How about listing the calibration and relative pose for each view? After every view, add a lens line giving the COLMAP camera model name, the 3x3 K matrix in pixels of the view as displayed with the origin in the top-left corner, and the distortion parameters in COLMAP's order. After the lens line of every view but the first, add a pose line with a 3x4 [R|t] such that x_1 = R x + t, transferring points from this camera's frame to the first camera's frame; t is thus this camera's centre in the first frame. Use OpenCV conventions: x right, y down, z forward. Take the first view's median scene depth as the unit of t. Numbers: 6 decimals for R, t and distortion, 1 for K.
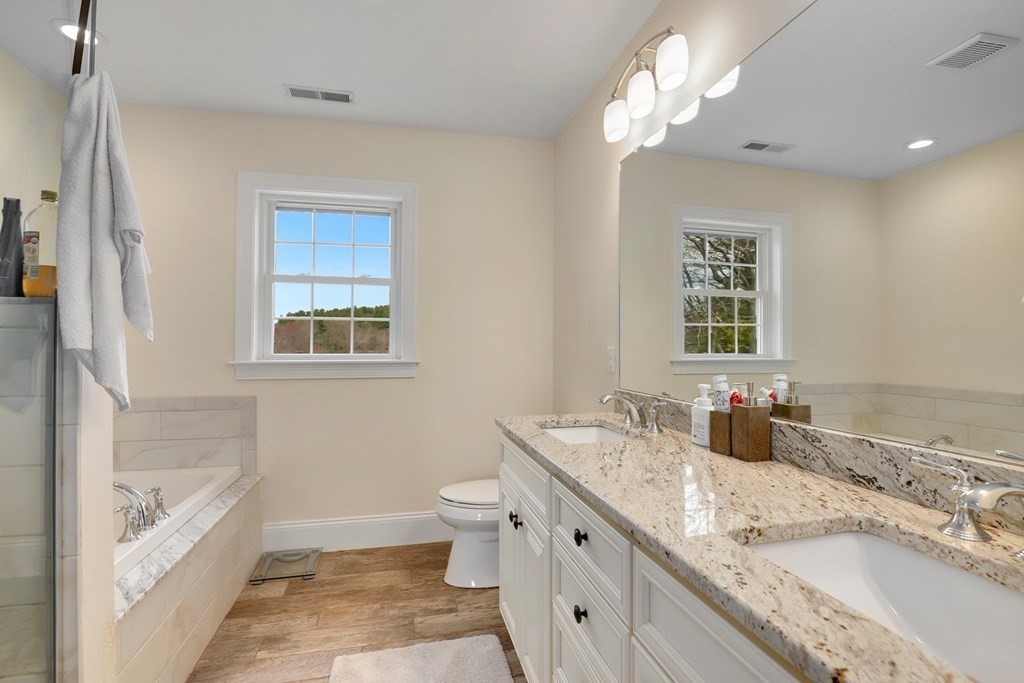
lens RADIAL K [[476.3, 0, 508.2], [0, 476.3, 342.1], [0, 0, 1]] dist [-0.017562, 0.099921]
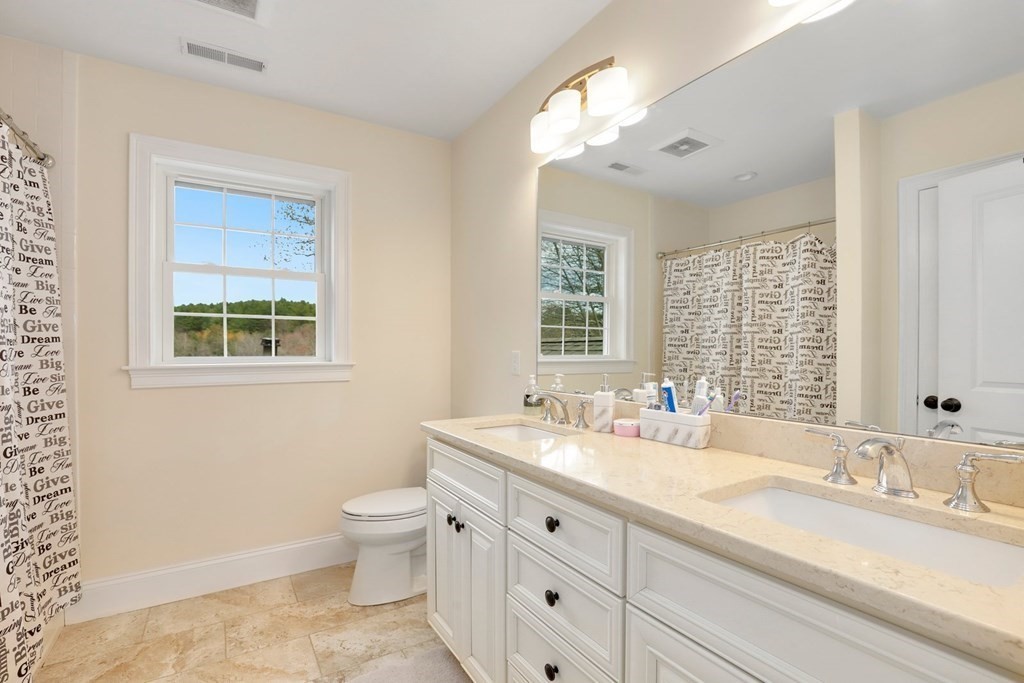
lens RADIAL K [[497.3, 0, 512.0], [0, 497.3, 341.5], [0, 0, 1]] dist [0.031921, -0.000005]
pose [[0.949164, 0.004412, 0.314751, -0.185553], [-0.003484, 0.999988, -0.003510, -0.001340], [-0.314763, 0.002235, 0.949168, -0.025114]]
